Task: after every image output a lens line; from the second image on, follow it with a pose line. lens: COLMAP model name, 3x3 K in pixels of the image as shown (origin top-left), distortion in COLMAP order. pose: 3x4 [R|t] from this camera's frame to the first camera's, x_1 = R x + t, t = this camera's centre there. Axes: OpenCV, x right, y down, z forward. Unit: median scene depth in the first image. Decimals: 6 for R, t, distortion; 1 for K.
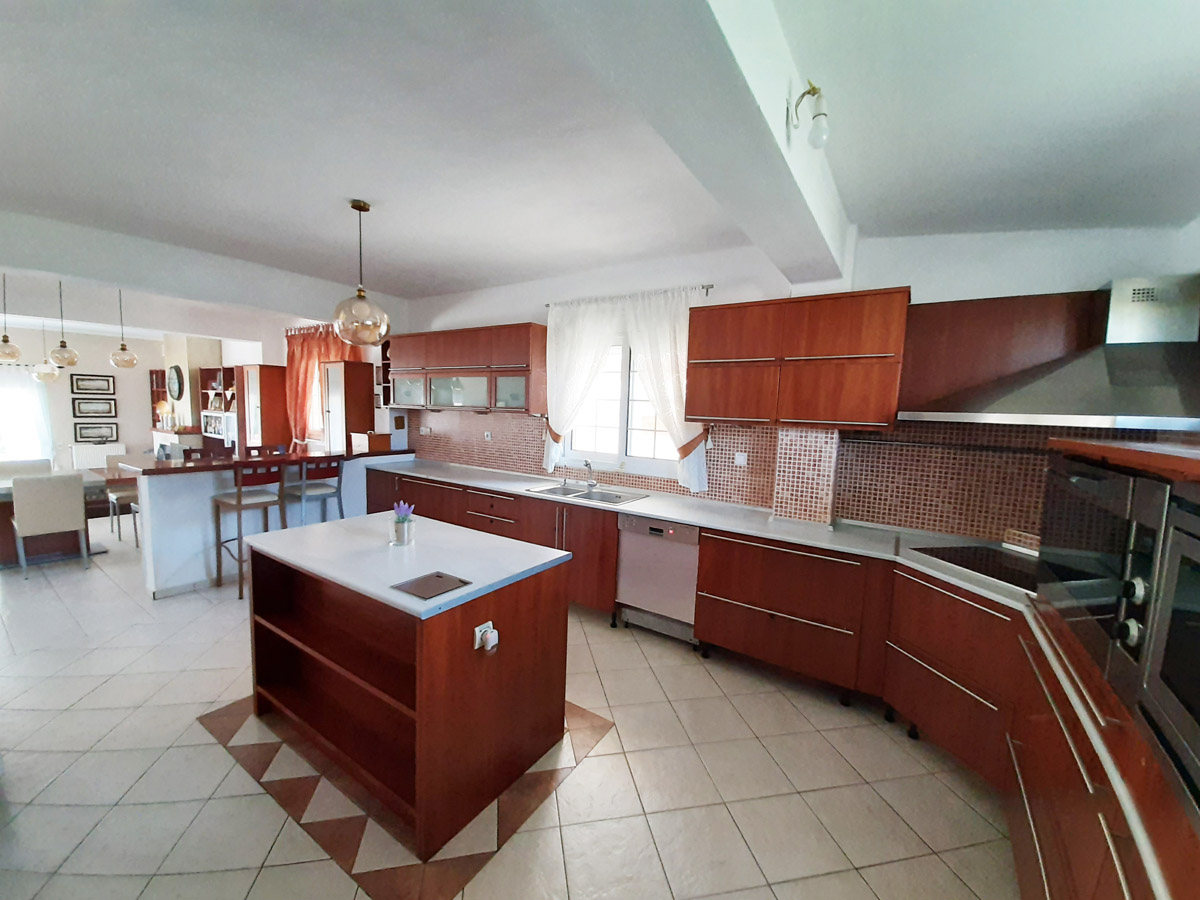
lens RADIAL K [[468.8, 0, 592.4], [0, 468.8, 461.9], [0, 0, 1]] dist [0.010372, -0.011414]
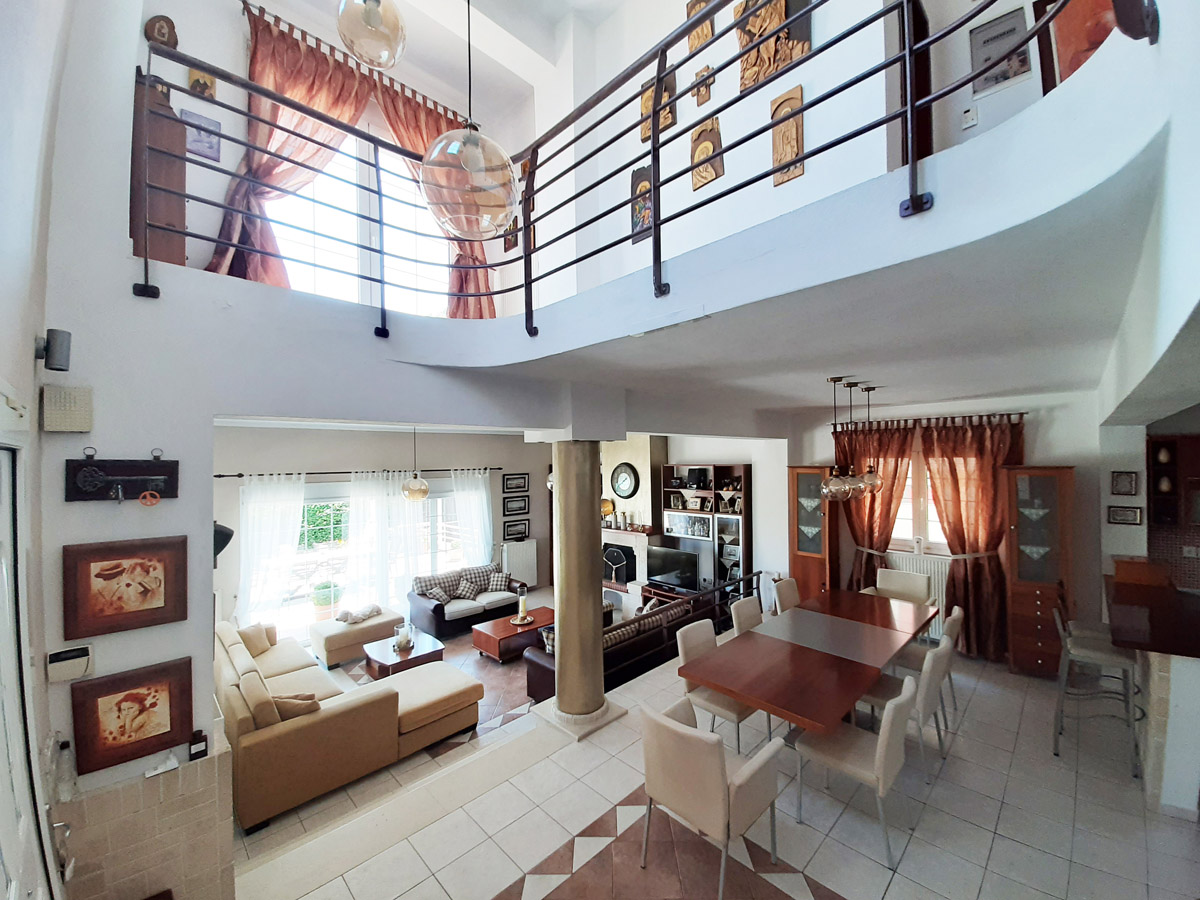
lens RADIAL K [[468.8, 0, 601.7], [0, 468.8, 457.2], [0, 0, 1]] dist [0.010372, -0.011414]
pose [[0.977530, -0.051357, -0.204446, -0.680528], [0.026628, 0.992183, -0.121919, -0.092120], [0.209110, 0.113735, 0.971256, 0.026949]]
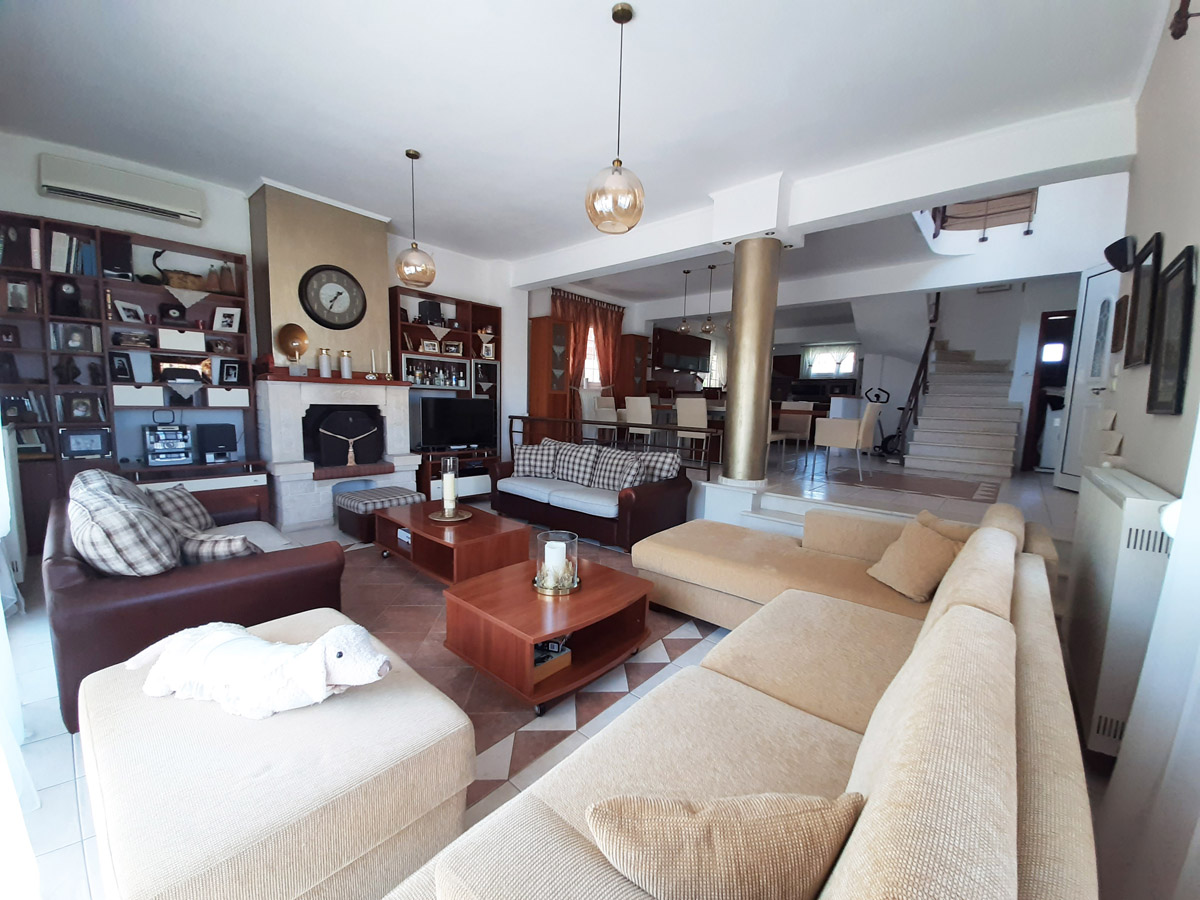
lens RADIAL K [[468.8, 0, 599.4], [0, 468.8, 461.4], [0, 0, 1]] dist [0.010372, -0.011414]
pose [[0.140317, -0.160477, 0.977015, -1.343266], [0.087636, 0.984918, 0.149189, -0.025038], [-0.986221, 0.064687, 0.152265, 0.563678]]
